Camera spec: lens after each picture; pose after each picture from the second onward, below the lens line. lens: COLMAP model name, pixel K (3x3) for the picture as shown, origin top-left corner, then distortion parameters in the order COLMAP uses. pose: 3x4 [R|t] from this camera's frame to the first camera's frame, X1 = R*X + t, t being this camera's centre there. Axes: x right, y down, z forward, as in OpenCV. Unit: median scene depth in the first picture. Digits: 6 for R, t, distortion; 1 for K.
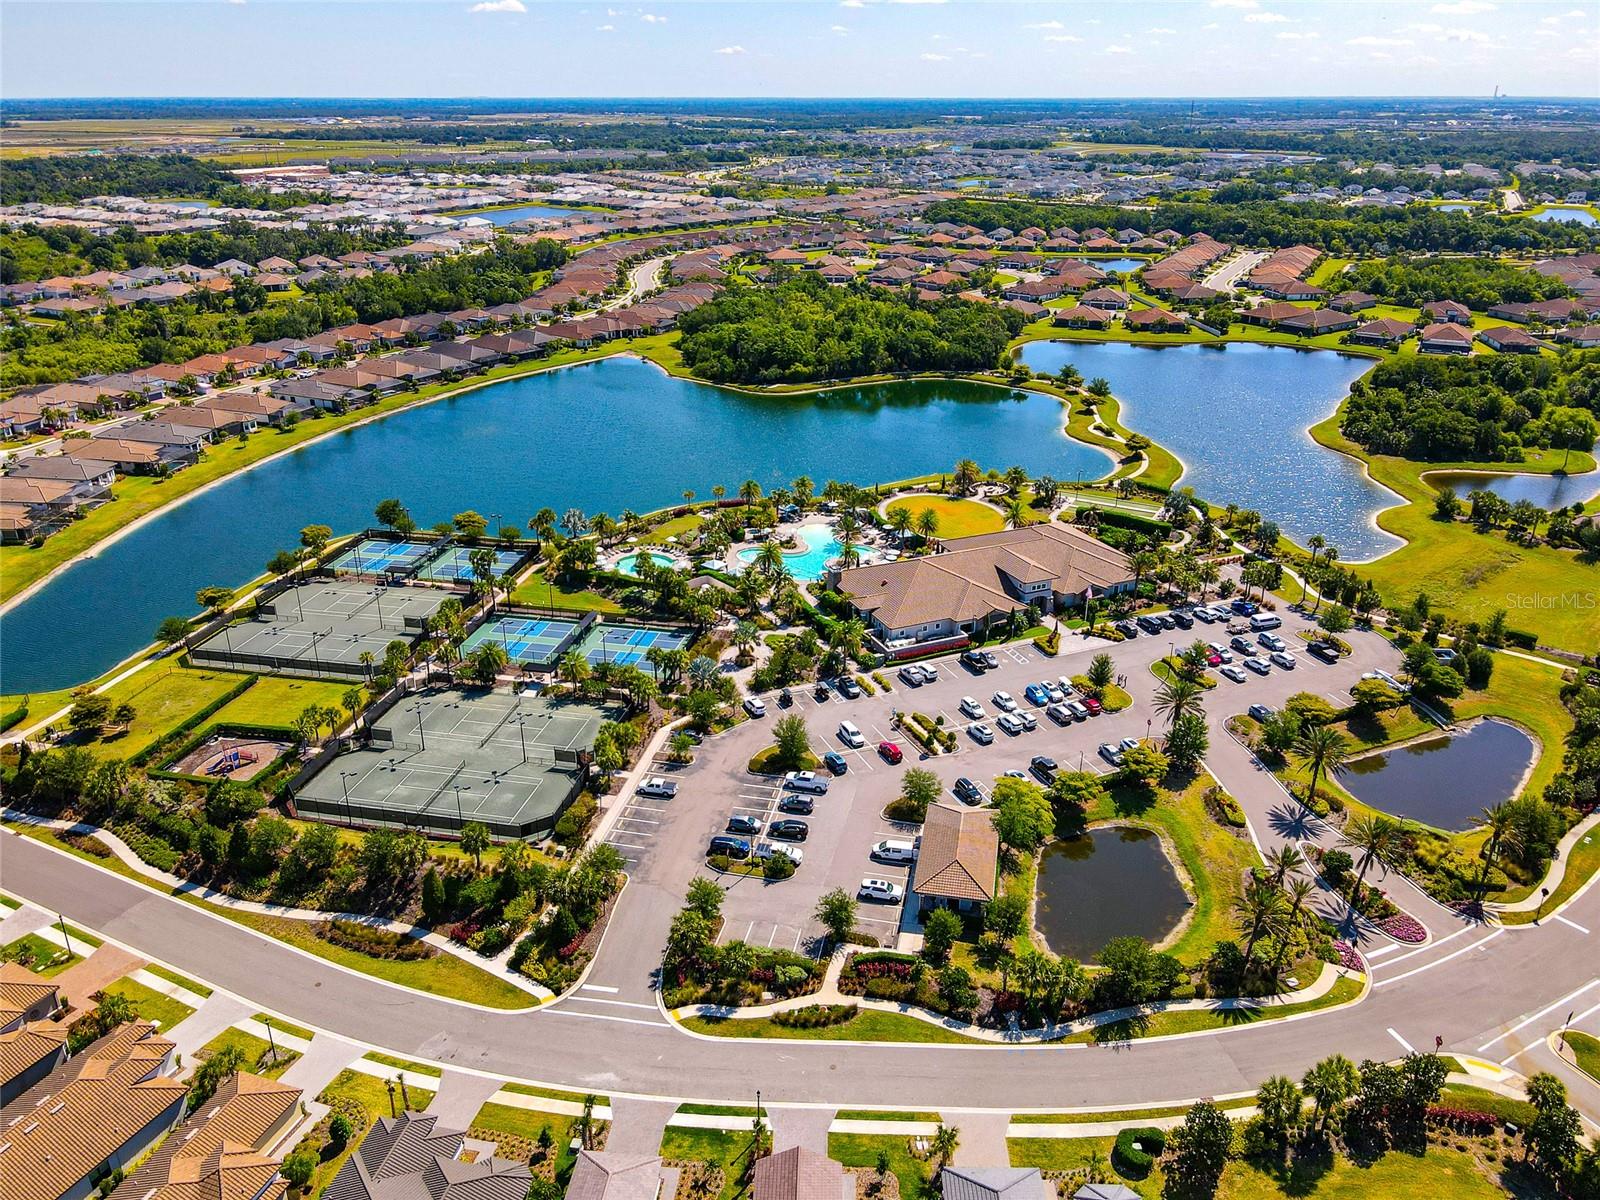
lens RADIAL K [[1193.7, 0, 800.0], [0, 1193.7, 600.0], [0, 0, 1]] dist [0.001061, 0.011686]
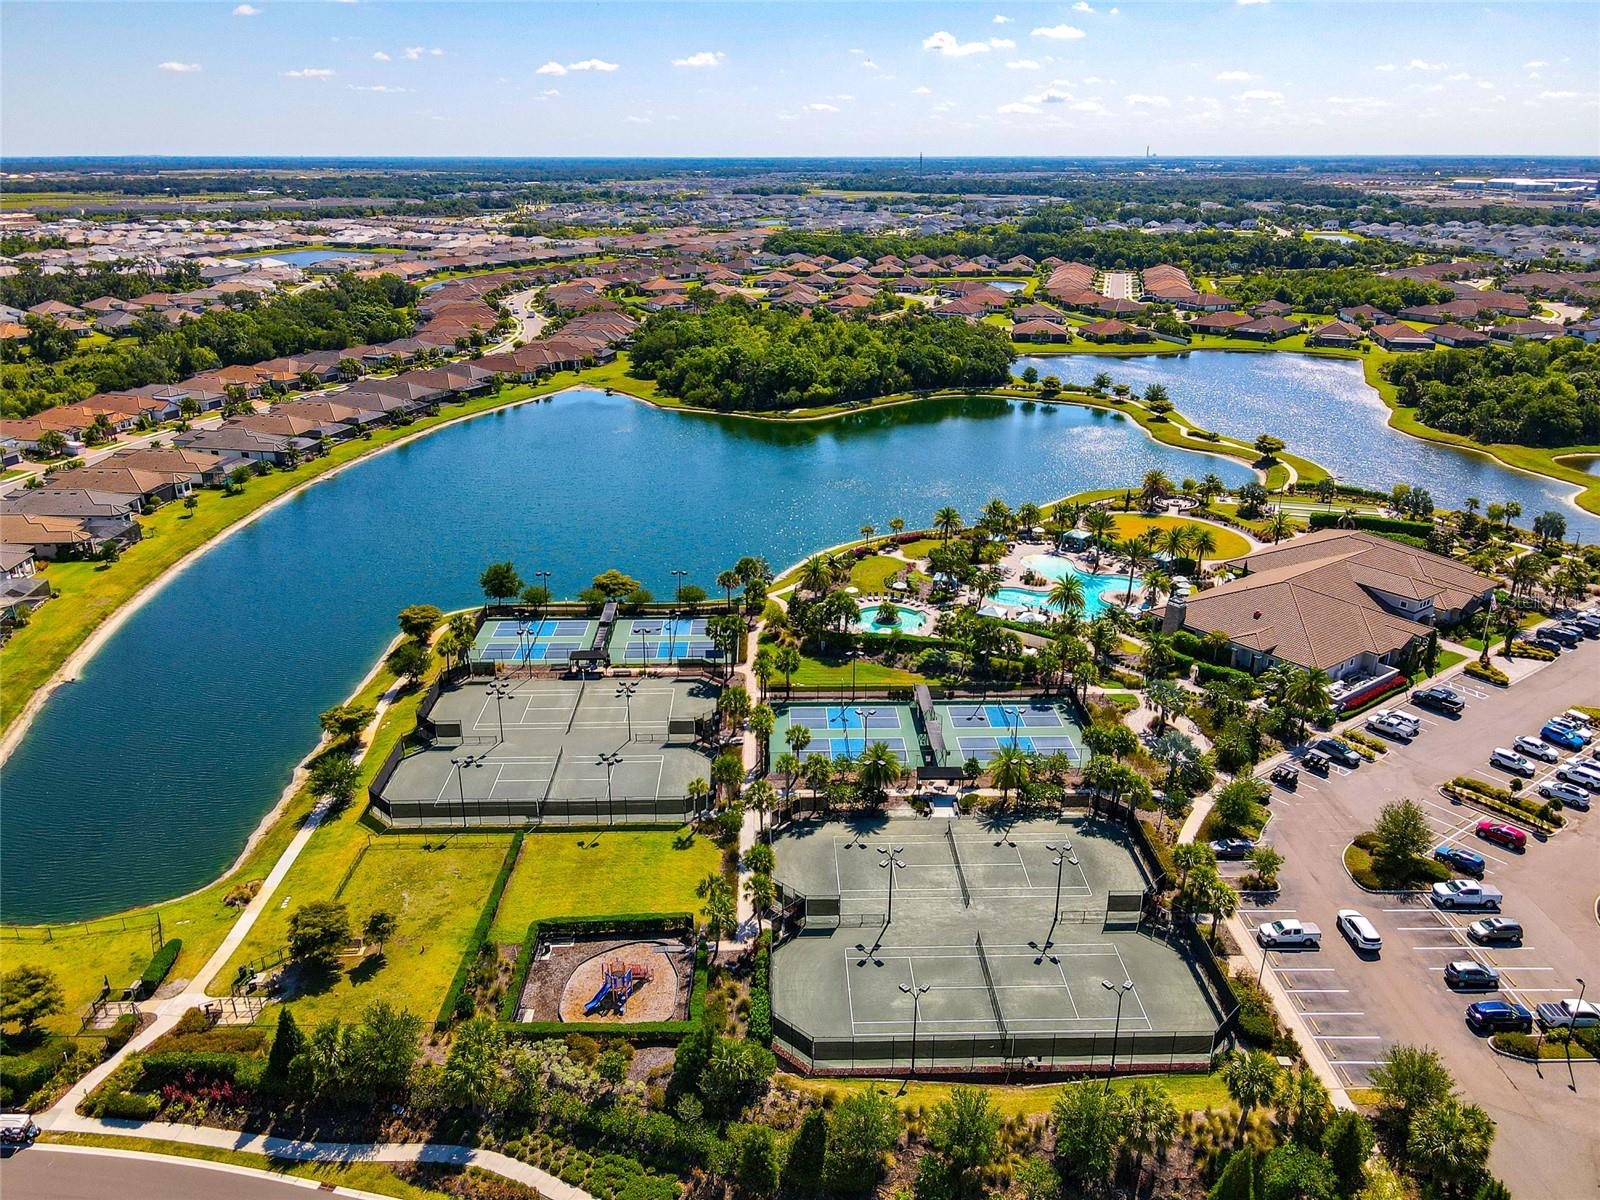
lens RADIAL K [[1199.6, 0, 799.3], [0, 1199.6, 580.6], [0, 0, 1]] dist [-0.018867, 0.055292]
pose [[0.973269, -0.077564, 0.216173, -0.362943], [0.090214, 0.994703, -0.049262, -0.022960], [-0.211207, 0.067447, 0.975112, 0.269609]]
